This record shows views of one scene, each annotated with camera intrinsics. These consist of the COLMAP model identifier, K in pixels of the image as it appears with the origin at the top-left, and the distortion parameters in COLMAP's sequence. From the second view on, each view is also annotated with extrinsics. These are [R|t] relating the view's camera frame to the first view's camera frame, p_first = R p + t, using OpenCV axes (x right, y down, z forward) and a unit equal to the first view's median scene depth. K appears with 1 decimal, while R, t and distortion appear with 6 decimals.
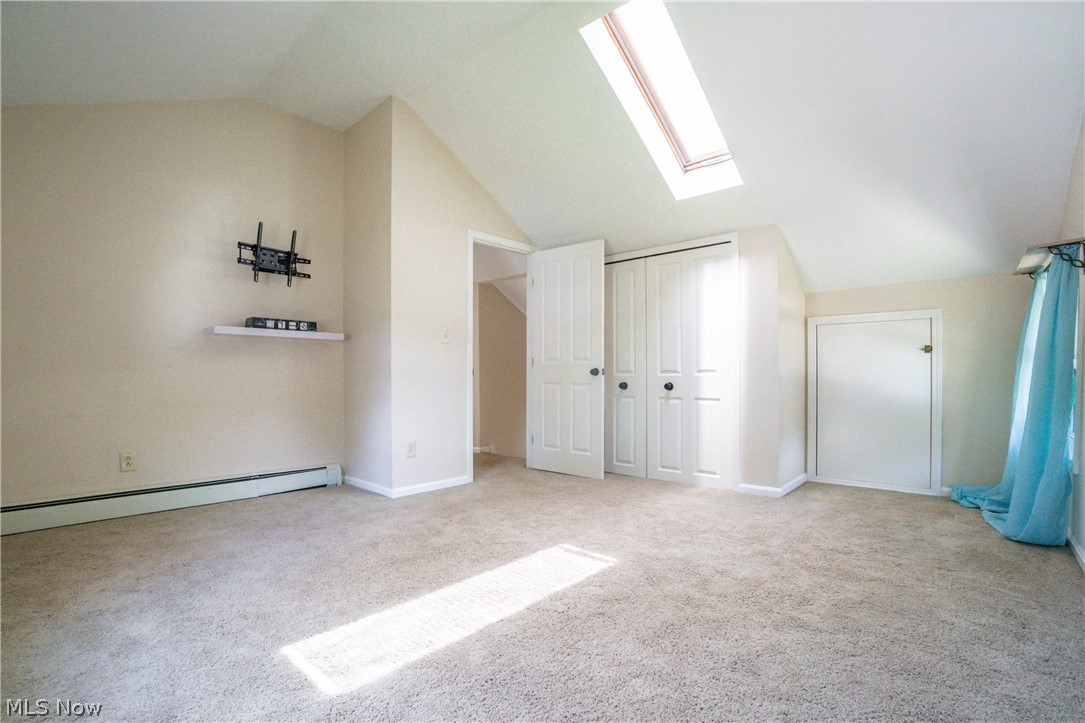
lens RADIAL K [[493.4, 0, 549.4], [0, 493.4, 374.6], [0, 0, 1]] dist [-0.068002, 0.017336]
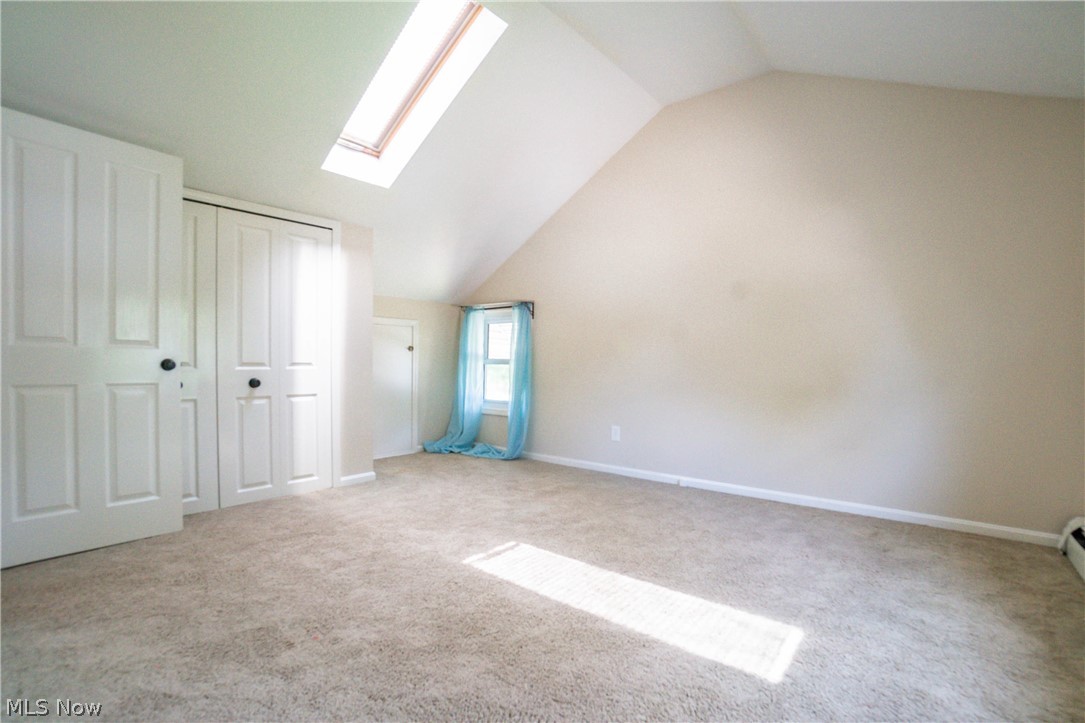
lens RADIAL K [[493.4, 0, 549.4], [0, 493.4, 374.6], [0, 0, 1]] dist [-0.068002, 0.017336]
pose [[-0.037224, -0.024041, 0.999018, -0.611022], [-0.012773, 0.999640, 0.023580, -0.015534], [-0.999225, -0.011882, -0.037518, 0.614540]]
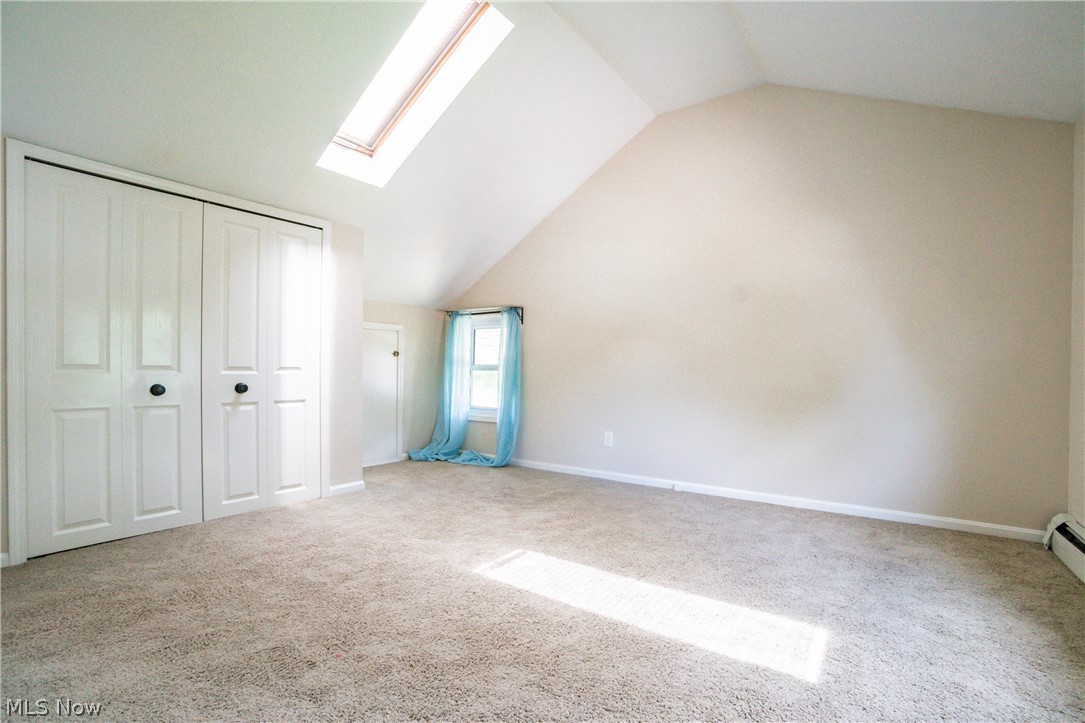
lens RADIAL K [[492.8, 0, 549.5], [0, 492.8, 377.8], [0, 0, 1]] dist [-0.067276, 0.018199]
pose [[-0.104803, -0.014250, 0.994391, -0.597186], [-0.014005, 0.999819, 0.012852, -0.009053], [-0.994394, -0.012580, -0.104984, 0.673992]]
